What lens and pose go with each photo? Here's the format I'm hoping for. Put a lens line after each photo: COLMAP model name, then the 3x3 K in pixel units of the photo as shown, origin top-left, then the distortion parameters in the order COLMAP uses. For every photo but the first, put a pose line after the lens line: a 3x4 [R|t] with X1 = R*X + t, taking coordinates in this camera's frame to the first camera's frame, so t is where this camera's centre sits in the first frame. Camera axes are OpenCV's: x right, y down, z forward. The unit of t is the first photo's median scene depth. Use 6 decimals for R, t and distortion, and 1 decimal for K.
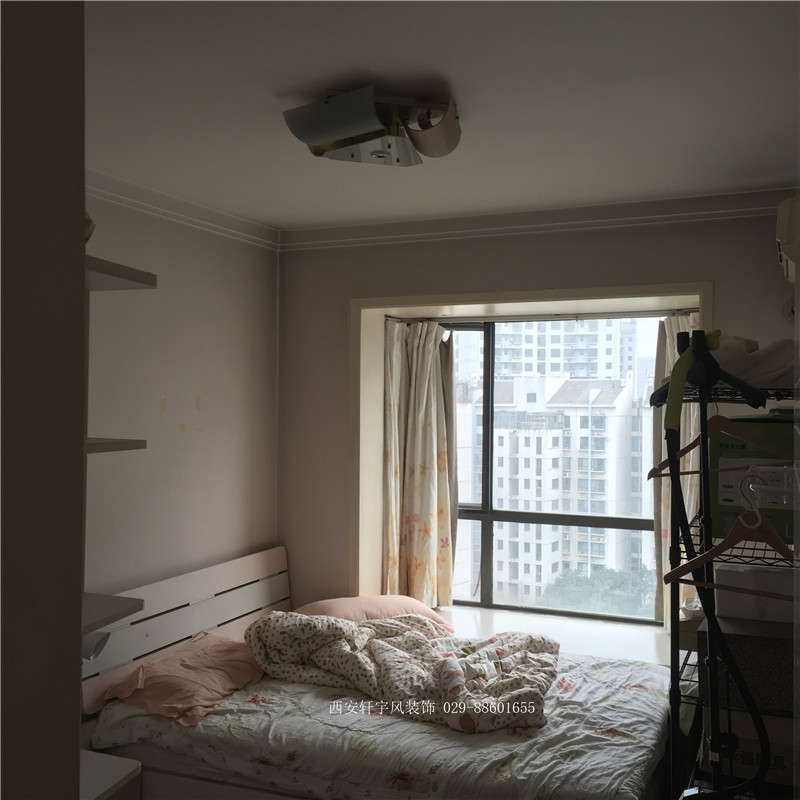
lens RADIAL K [[907.0, 0, 400.2], [0, 907.0, 397.2], [0, 0, 1]] dist [0.024681, 0.000000]
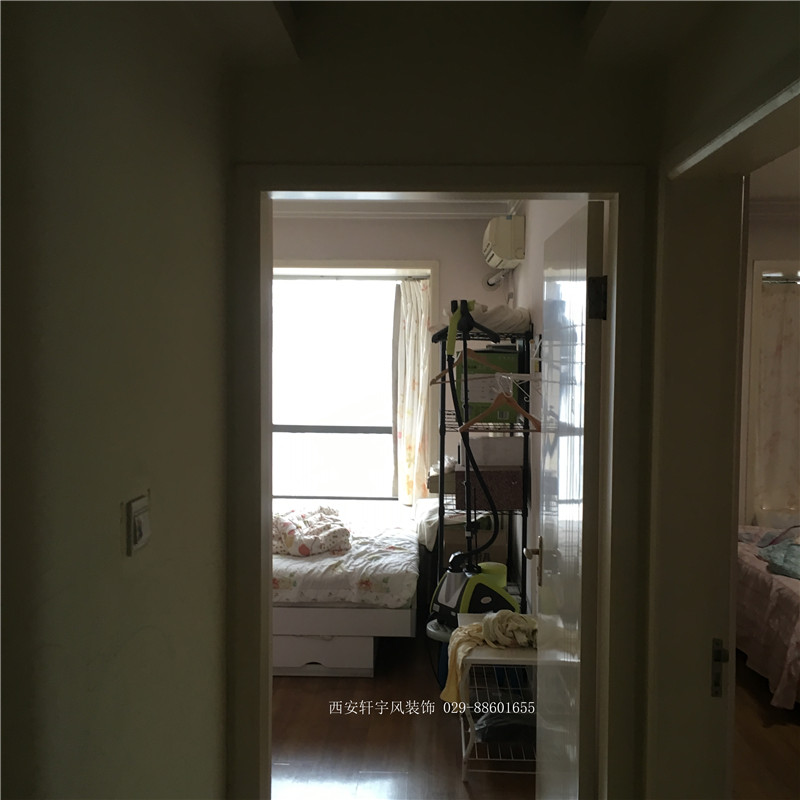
lens RADIAL K [[907.0, 0, 405.3], [0, 907.0, 402.3], [0, 0, 1]] dist [0.024681, 0.000000]
pose [[0.931003, -0.016091, 0.364657, -0.339471], [-0.008504, 0.997800, 0.065741, 0.008700], [-0.364912, -0.064306, 0.928818, -0.492827]]
